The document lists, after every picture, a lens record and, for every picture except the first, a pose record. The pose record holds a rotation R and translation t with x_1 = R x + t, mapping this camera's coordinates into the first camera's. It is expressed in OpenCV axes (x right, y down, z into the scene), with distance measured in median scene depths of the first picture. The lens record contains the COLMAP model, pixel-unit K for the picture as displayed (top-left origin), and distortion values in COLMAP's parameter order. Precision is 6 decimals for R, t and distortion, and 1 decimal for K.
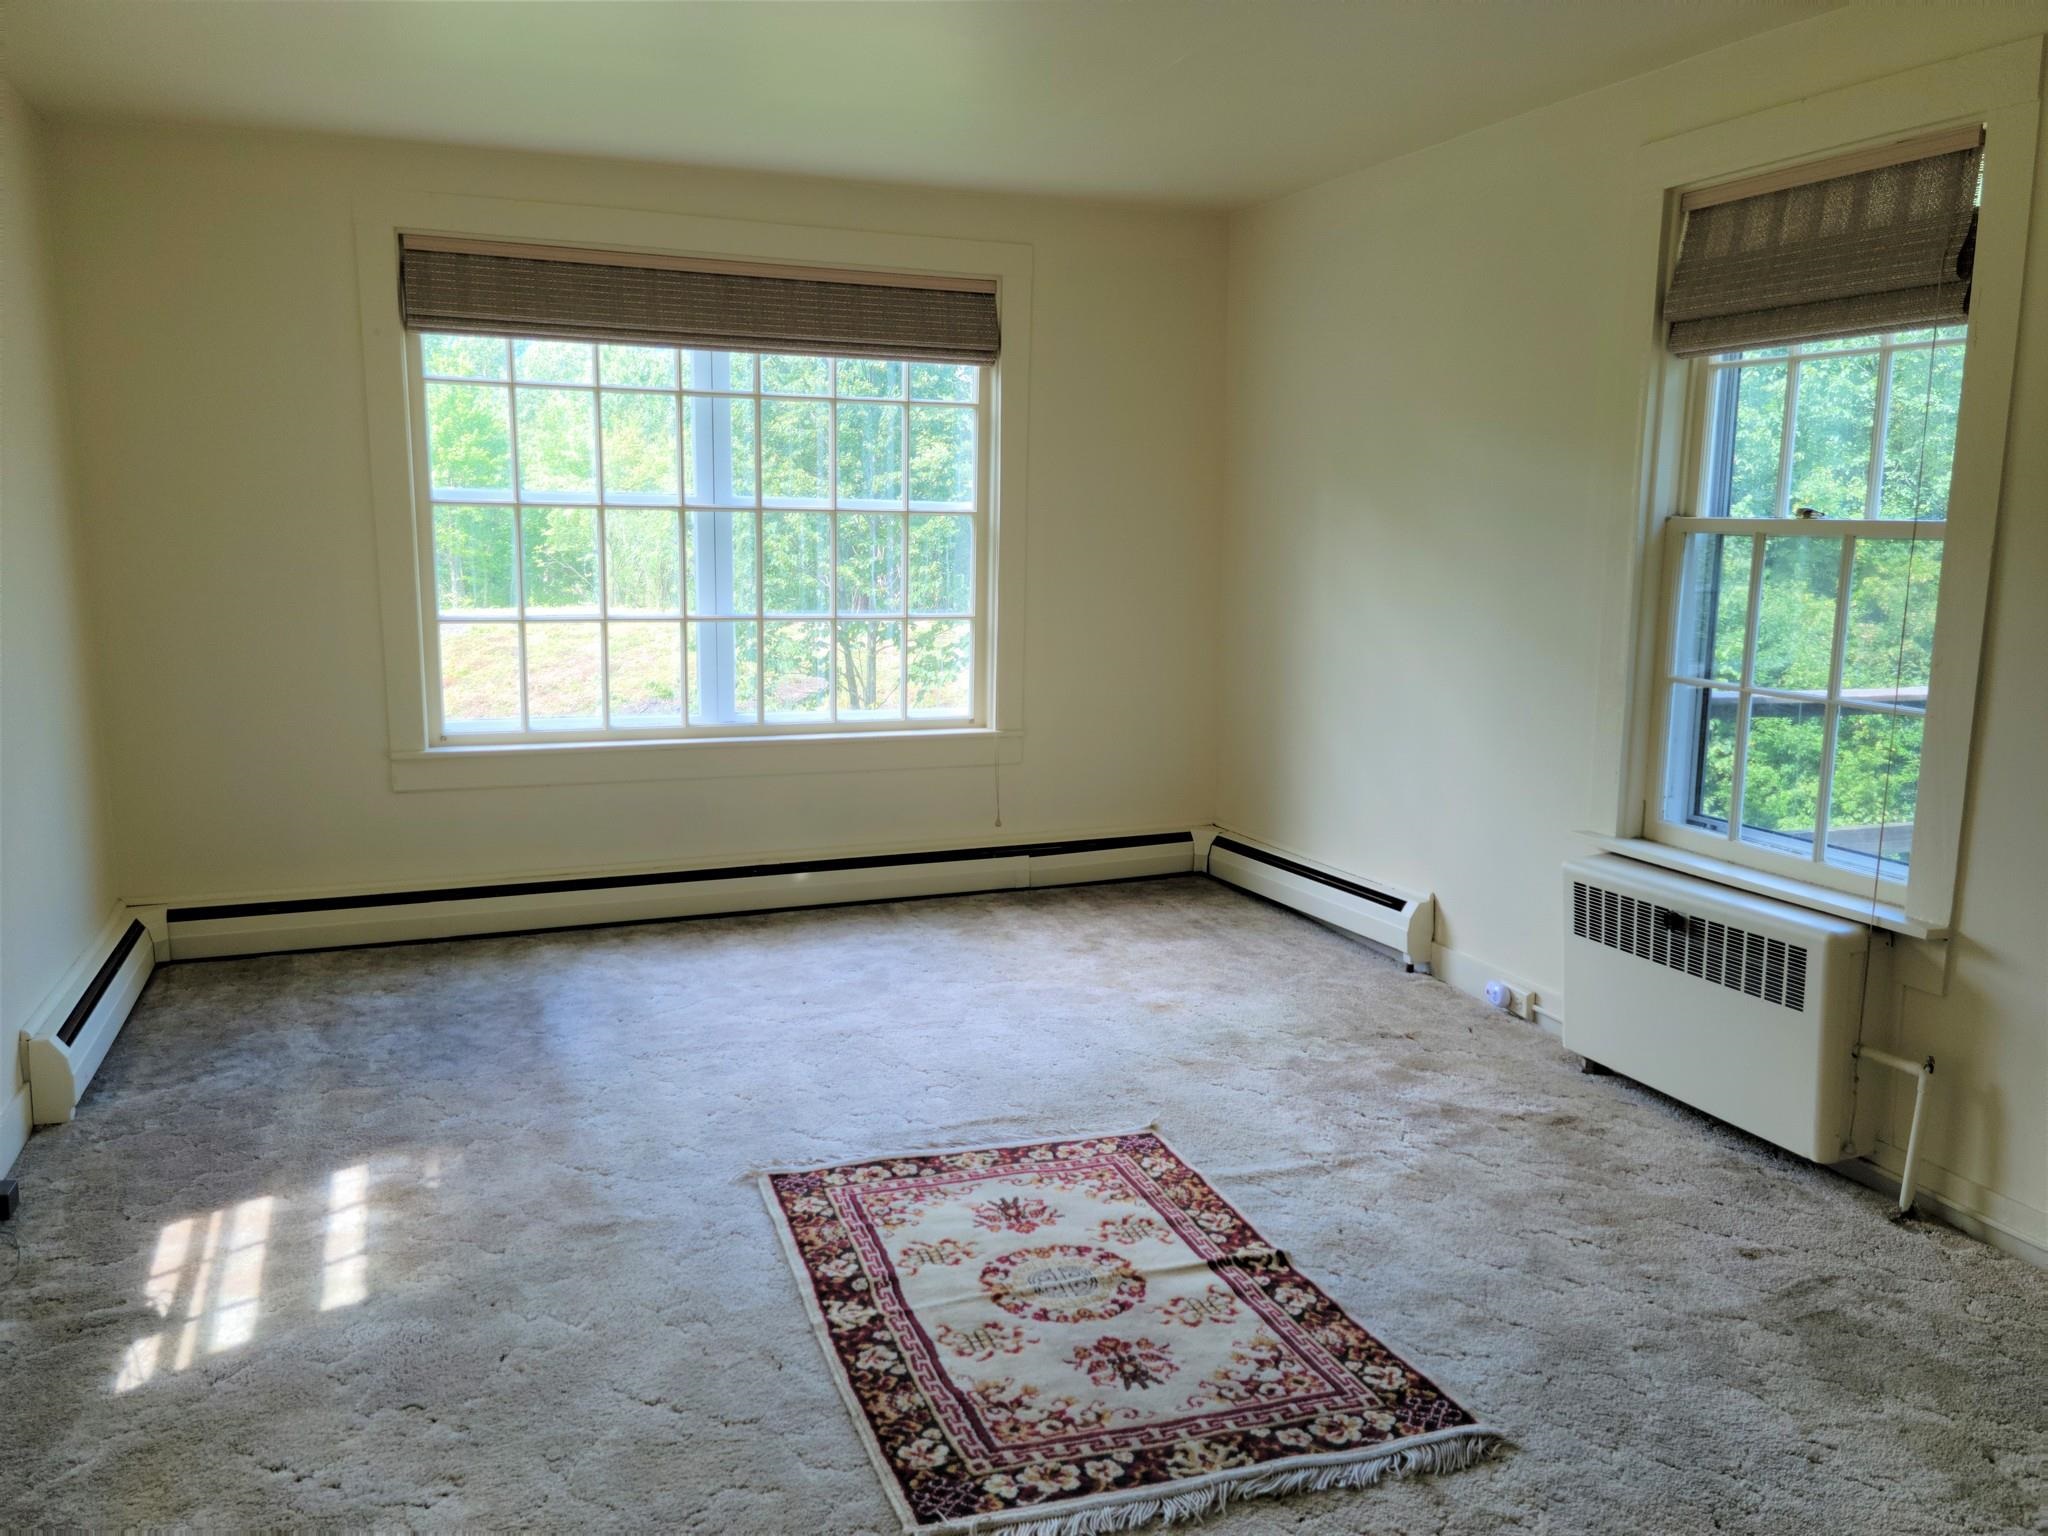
lens RADIAL K [[1683.2, 0, 1038.1], [0, 1683.2, 786.4], [0, 0, 1]] dist [0.075119, -0.060018]
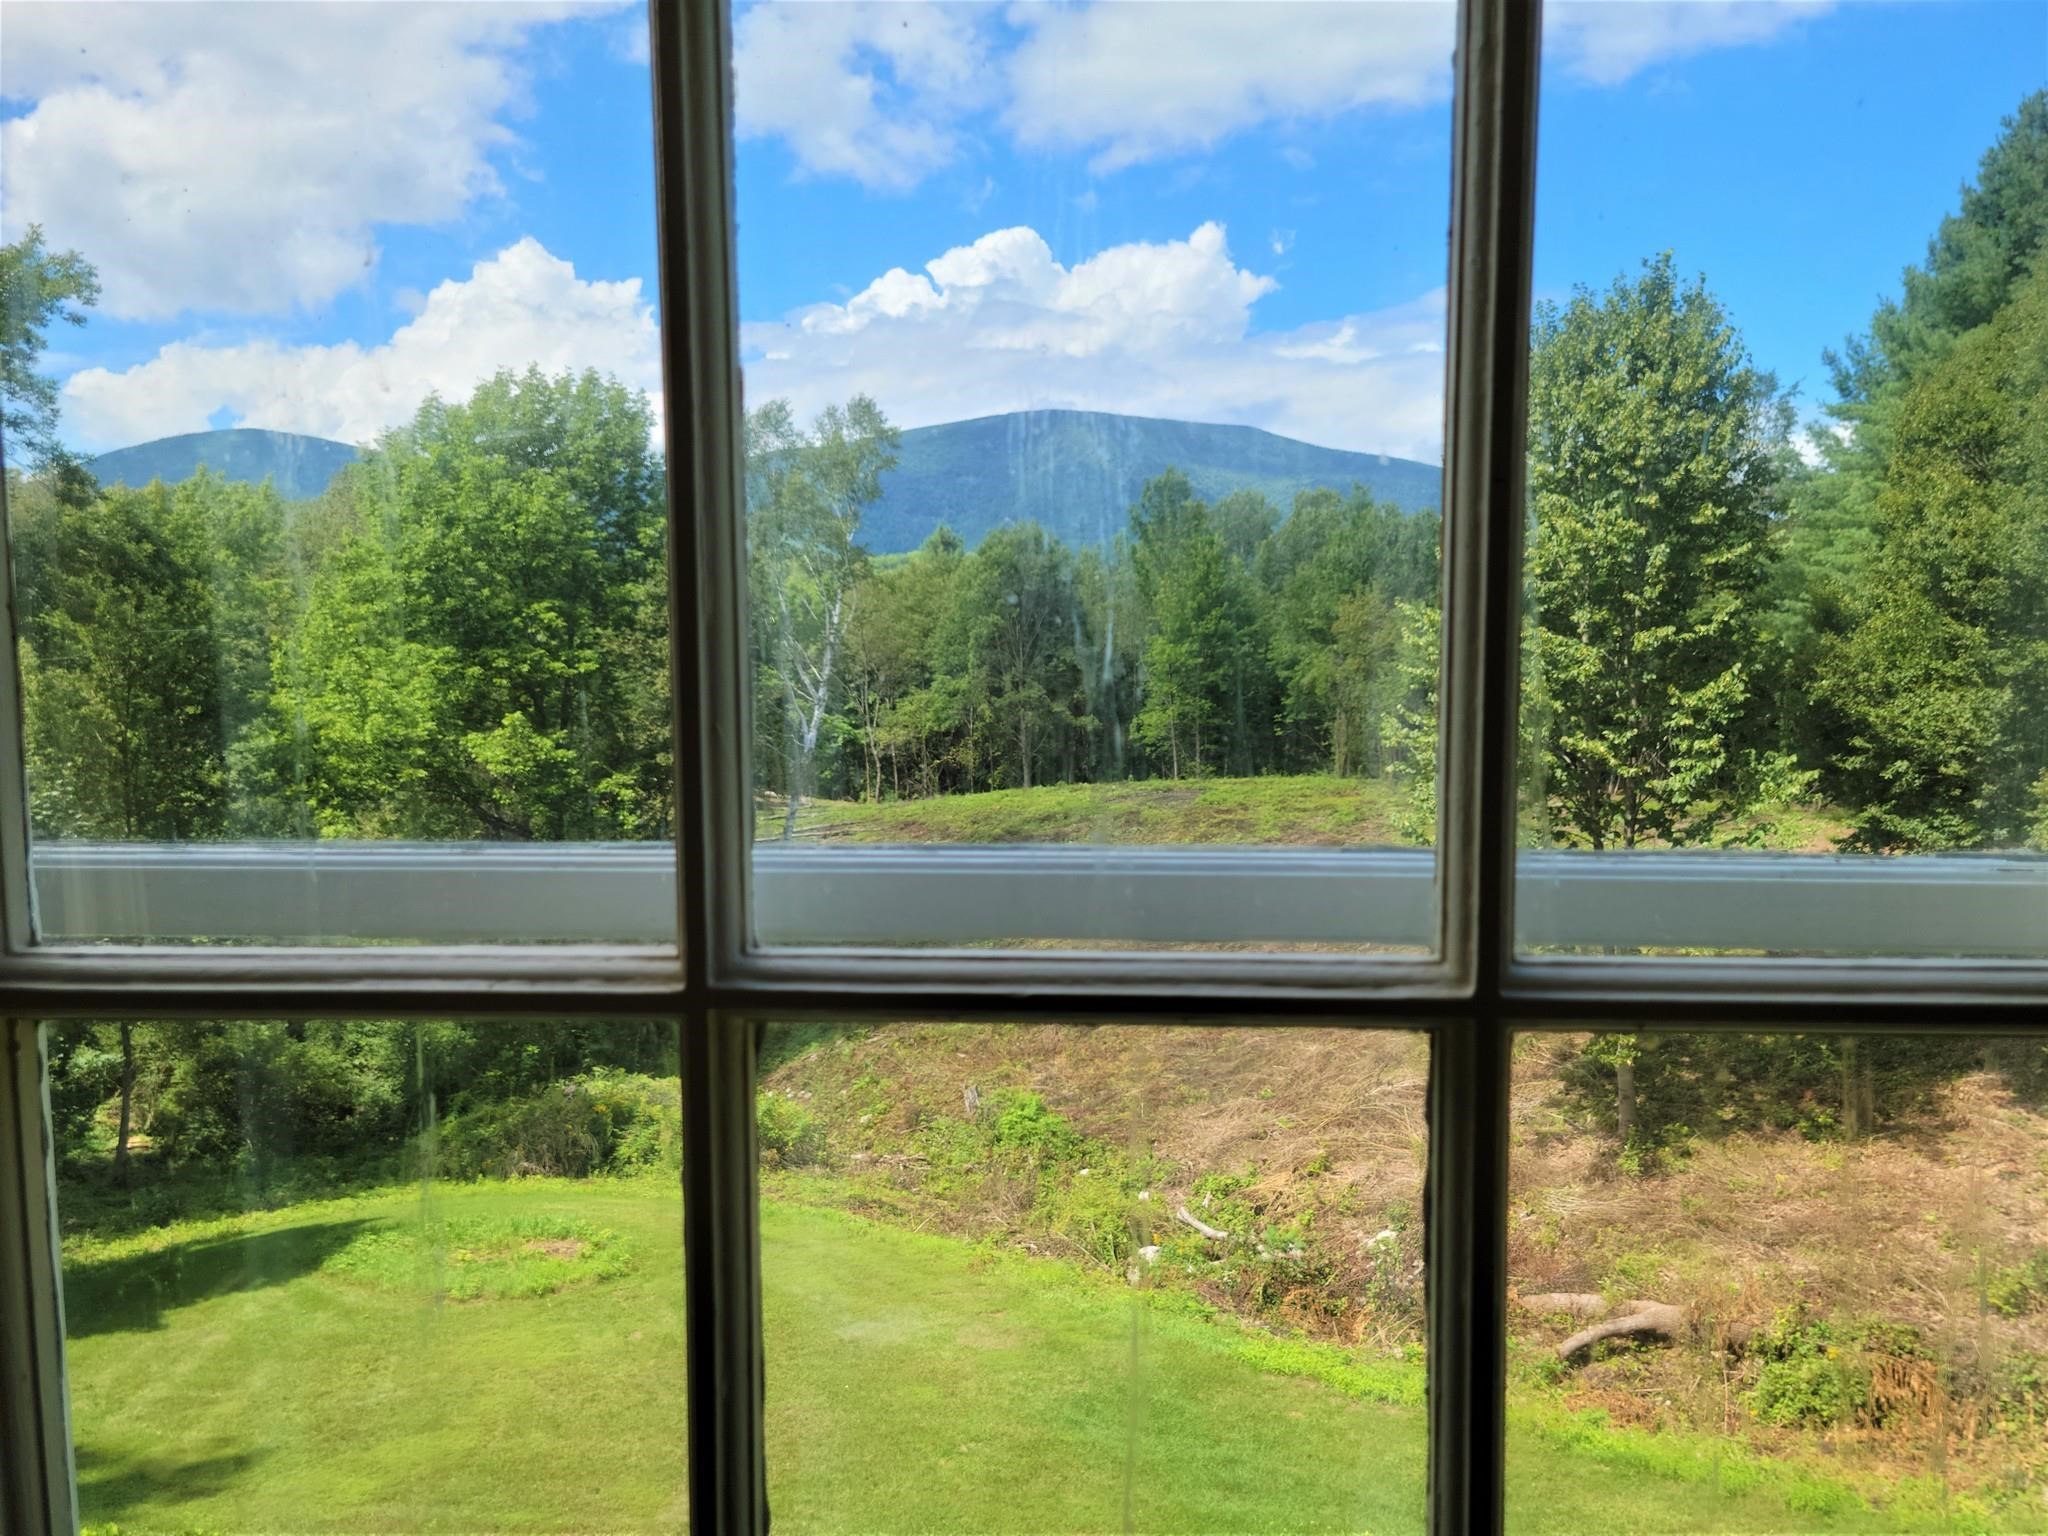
lens RADIAL K [[1683.2, 0, 1031.6], [0, 1683.2, 788.0], [0, 0, 1]] dist [0.075119, -0.060018]
pose [[0.903991, 0.012832, -0.427360, -0.008465], [-0.053132, 0.995173, -0.082509, -0.022709], [0.424238, 0.097294, 0.900309, 0.126828]]
